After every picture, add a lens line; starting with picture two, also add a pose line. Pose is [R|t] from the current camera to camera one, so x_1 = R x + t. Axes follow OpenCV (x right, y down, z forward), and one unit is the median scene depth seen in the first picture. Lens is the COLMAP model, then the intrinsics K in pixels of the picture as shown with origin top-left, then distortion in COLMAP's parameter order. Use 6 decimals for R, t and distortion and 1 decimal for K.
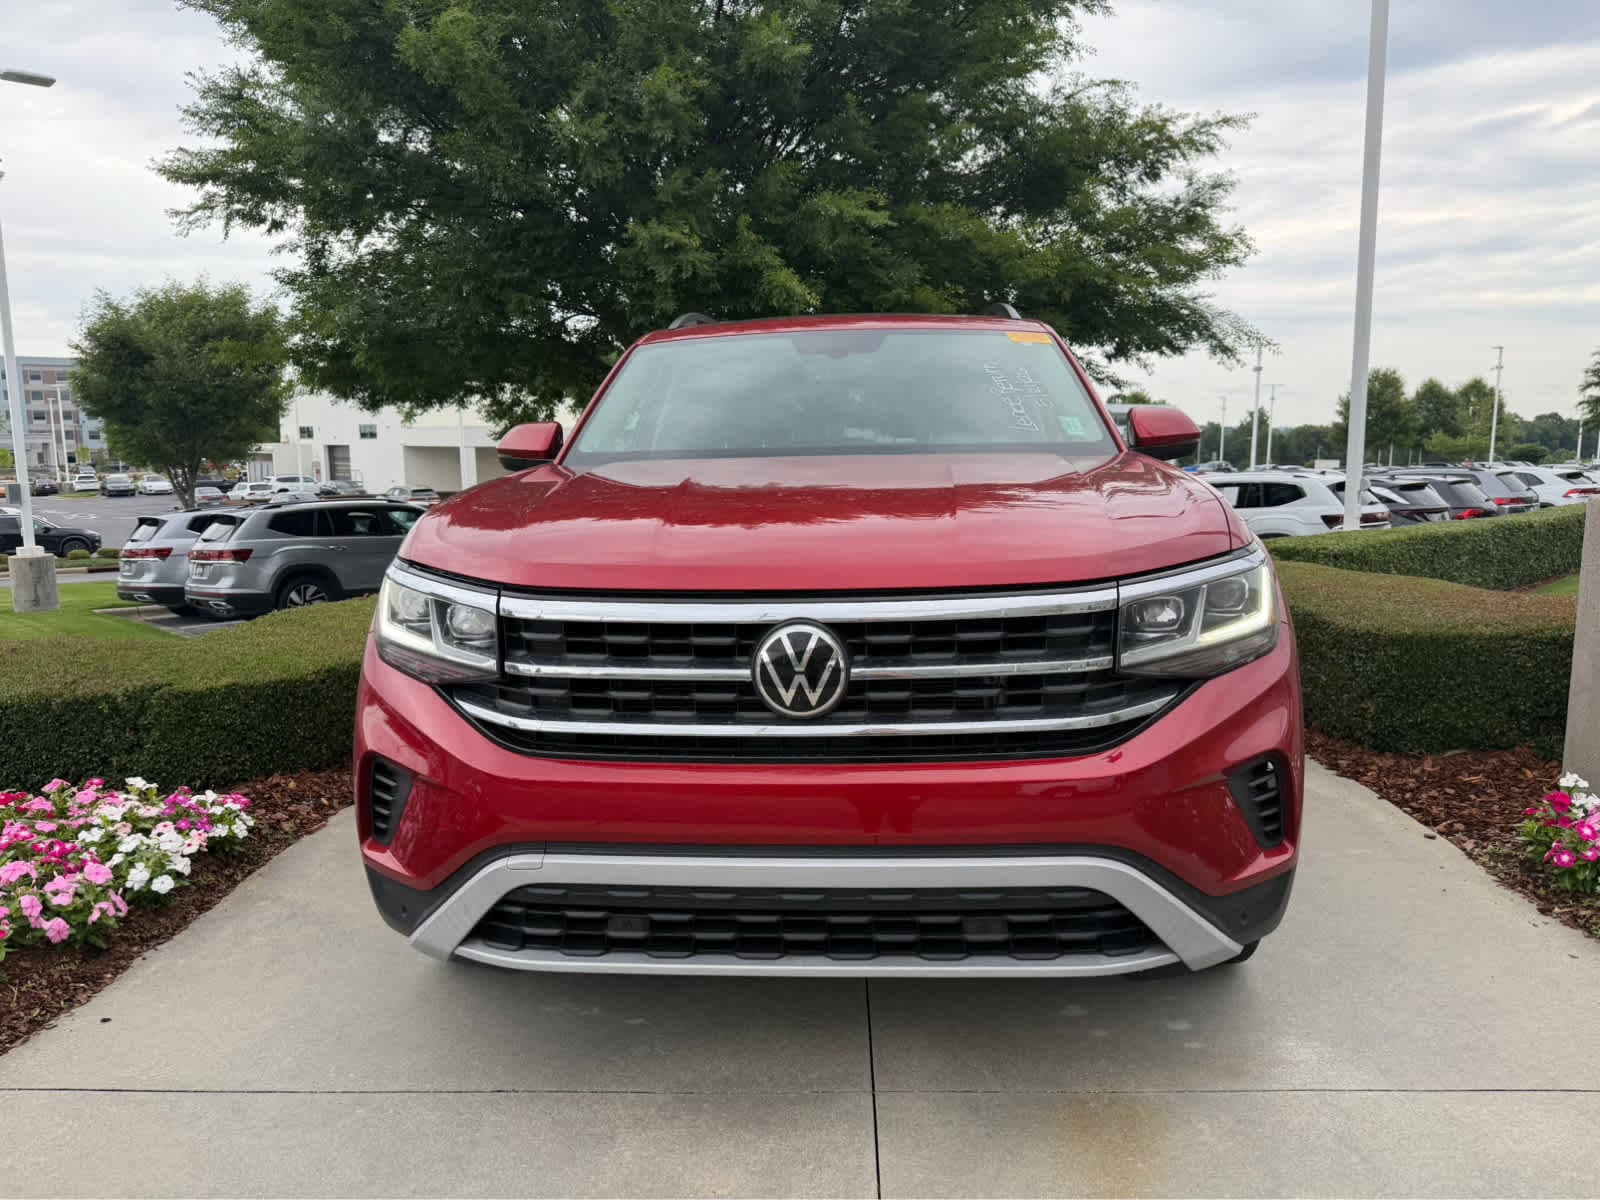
lens RADIAL K [[1170.2, 0, 805.8], [0, 1170.2, 591.5], [0, 0, 1]] dist [0.025737, -0.029317]
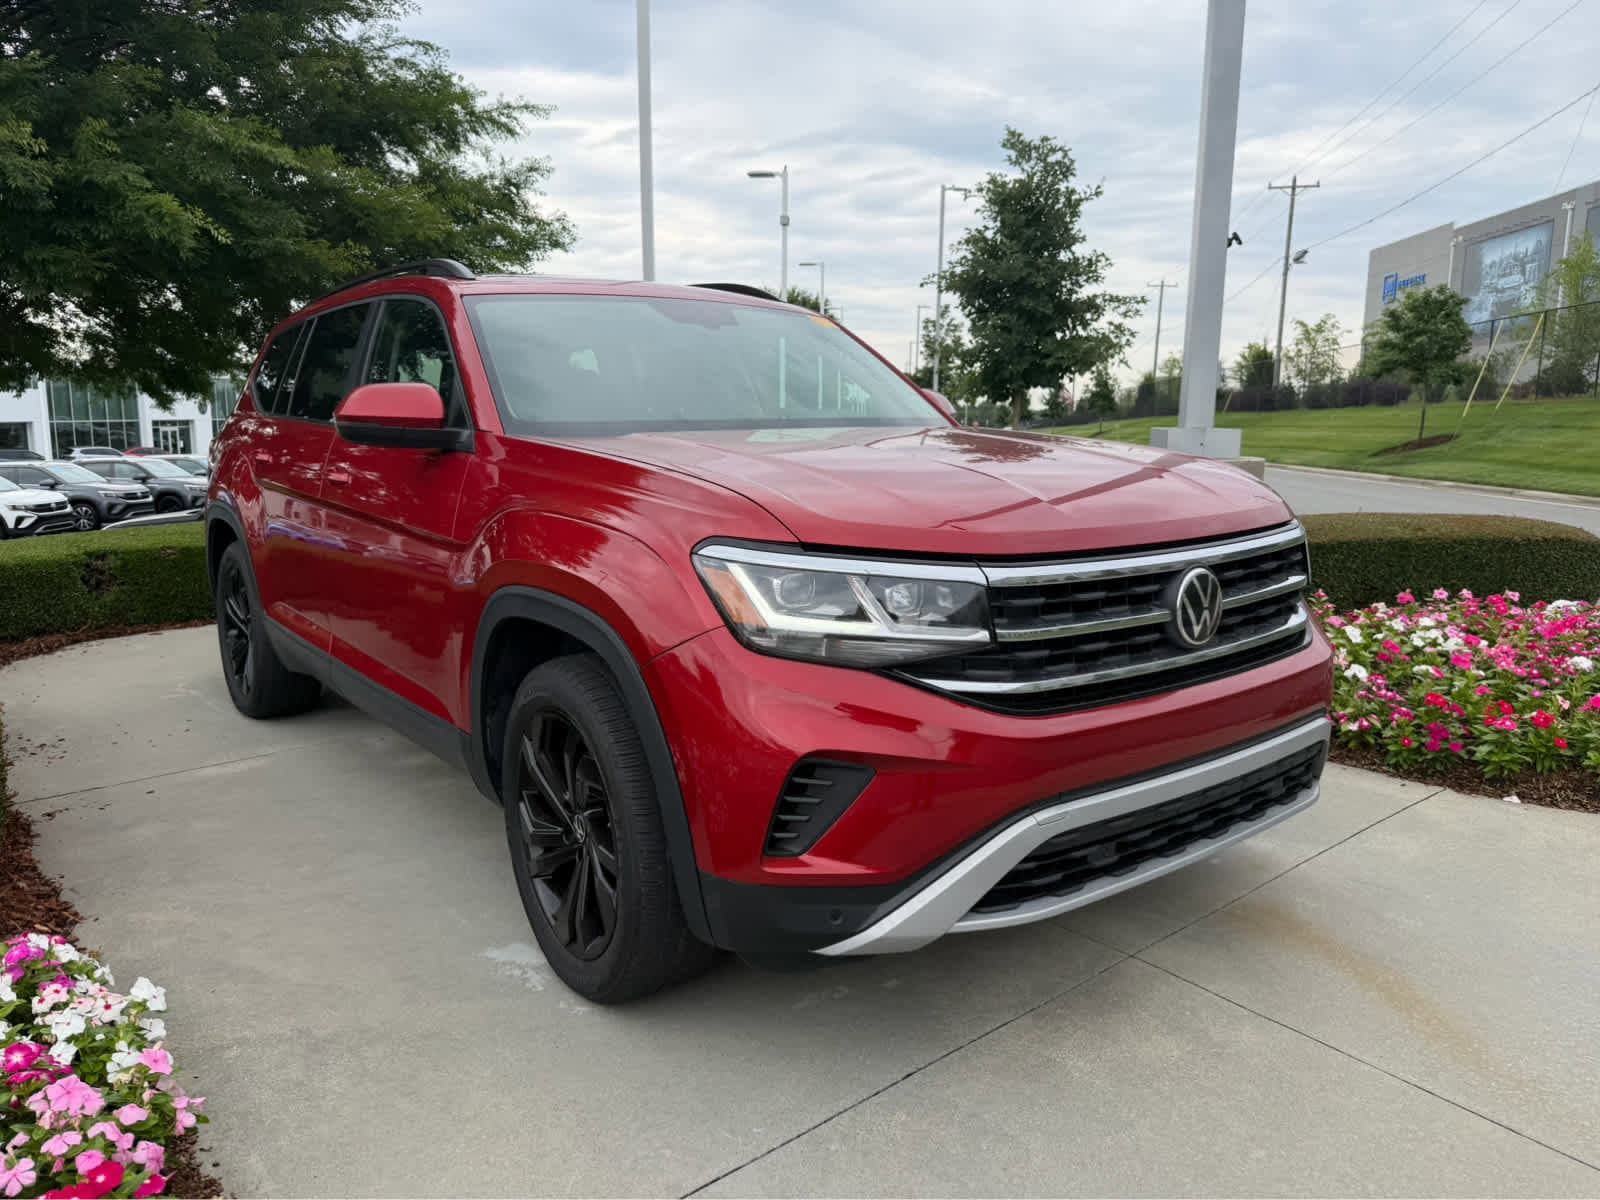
lens RADIAL K [[1170.2, 0, 808.9], [0, 1170.2, 594.0], [0, 0, 1]] dist [0.025737, -0.029317]
pose [[0.722730, -0.091574, 0.685037, -0.966463], [0.074887, 0.995723, 0.054099, -0.035074], [-0.687061, 0.012201, 0.726497, 0.342069]]
